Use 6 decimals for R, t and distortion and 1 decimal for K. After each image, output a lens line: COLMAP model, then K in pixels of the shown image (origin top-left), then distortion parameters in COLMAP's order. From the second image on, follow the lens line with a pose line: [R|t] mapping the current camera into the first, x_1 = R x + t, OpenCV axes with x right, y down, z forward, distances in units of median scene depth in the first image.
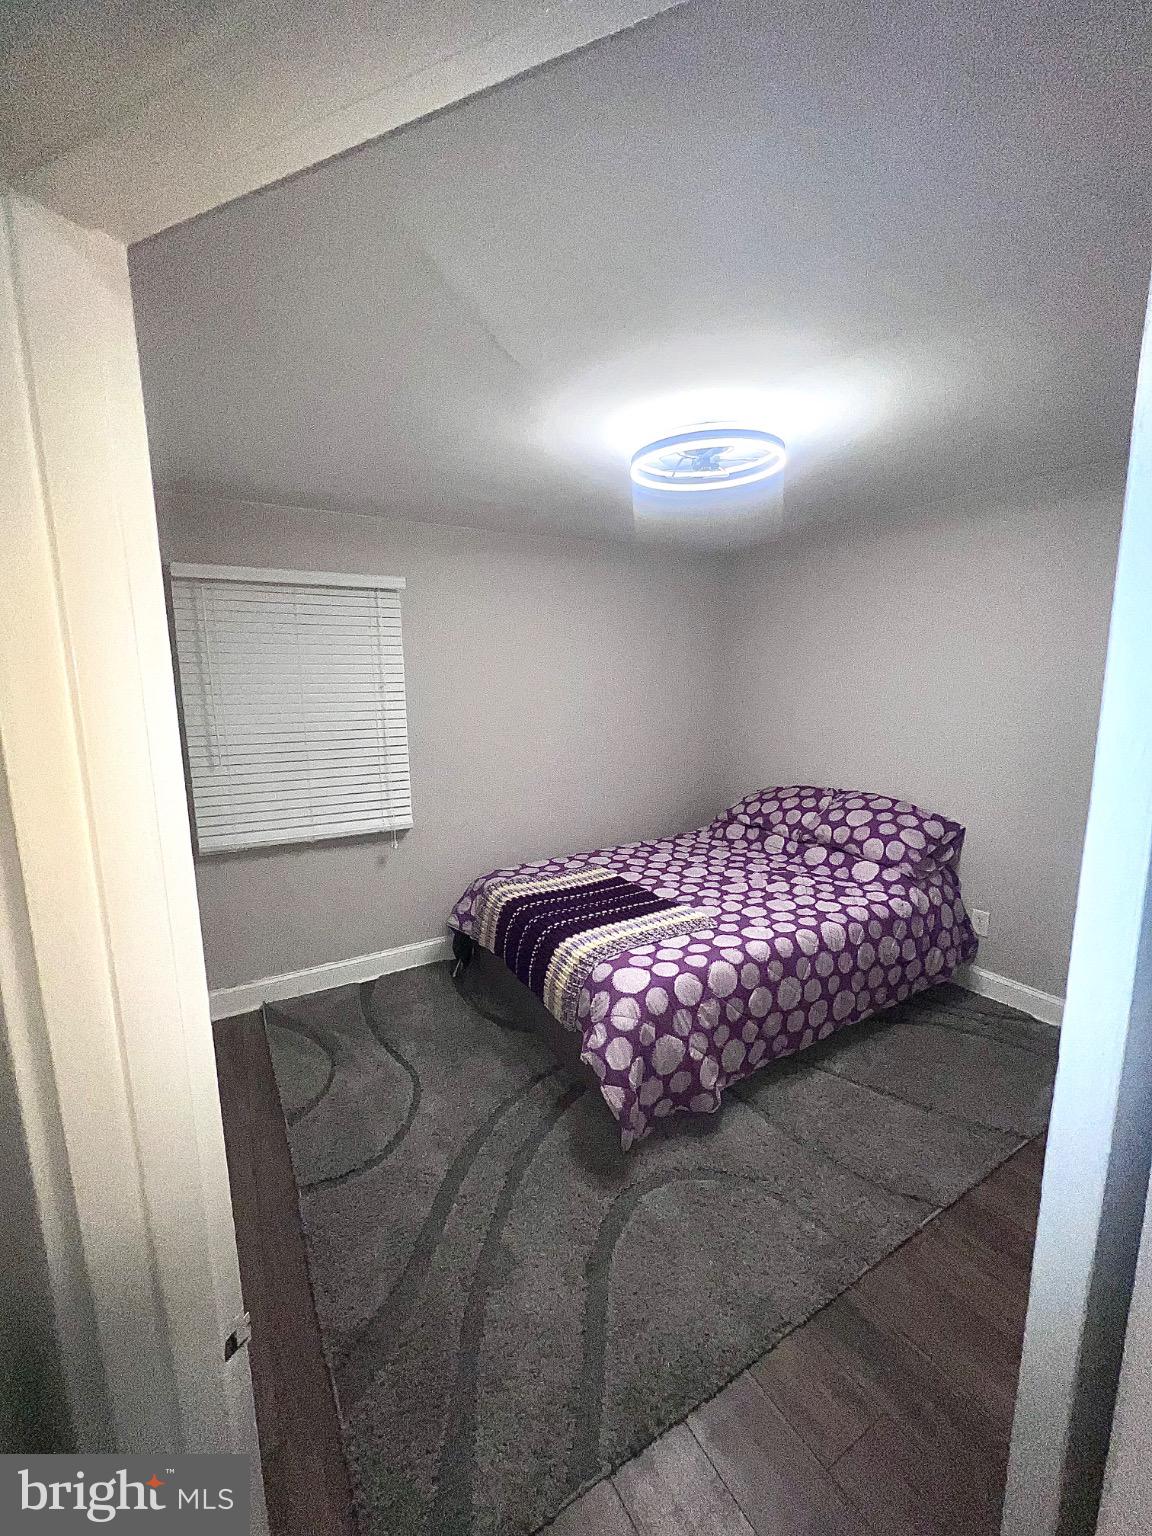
lens RADIAL K [[613.5, 0, 576.6], [0, 613.5, 768.0], [0, 0, 1]] dist [-0.000551, -0.000074]
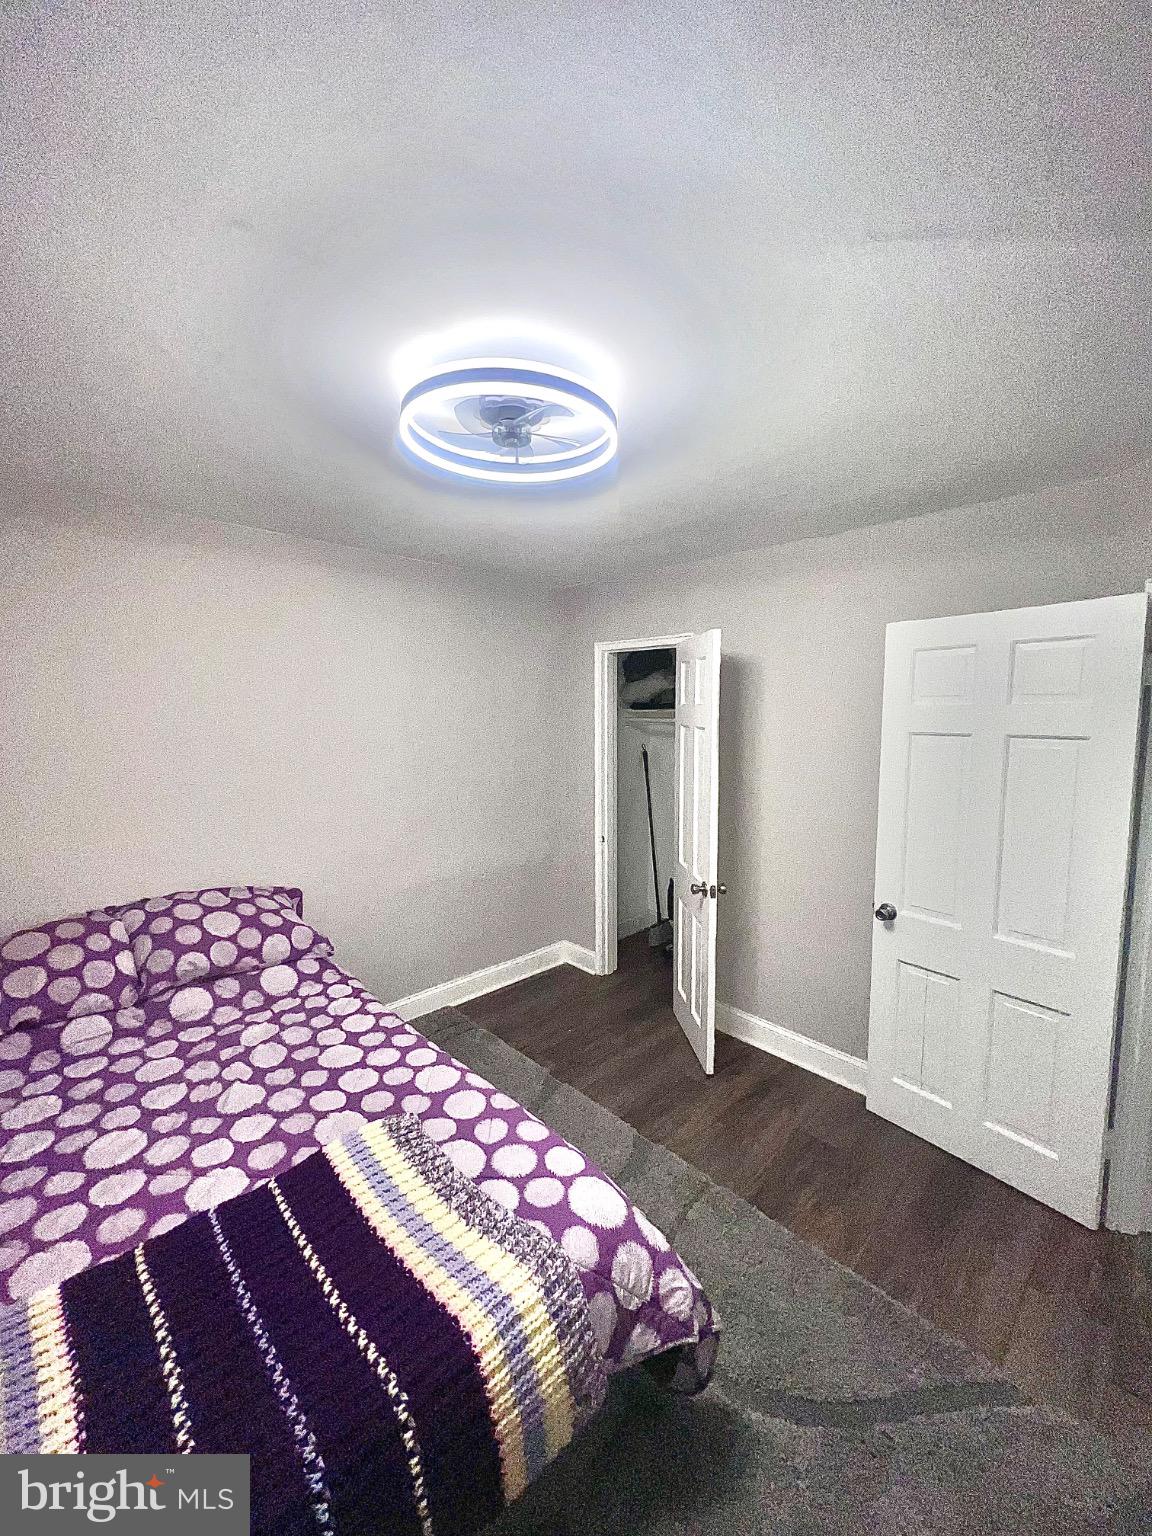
lens RADIAL K [[613.5, 0, 574.6], [0, 613.5, 767.8], [0, 0, 1]] dist [-0.000551, -0.000074]
pose [[-0.216356, -0.083529, 0.972735, -0.341514], [0.157687, 0.980262, 0.119249, -0.127551], [-0.963496, 0.179188, -0.198914, 0.739403]]
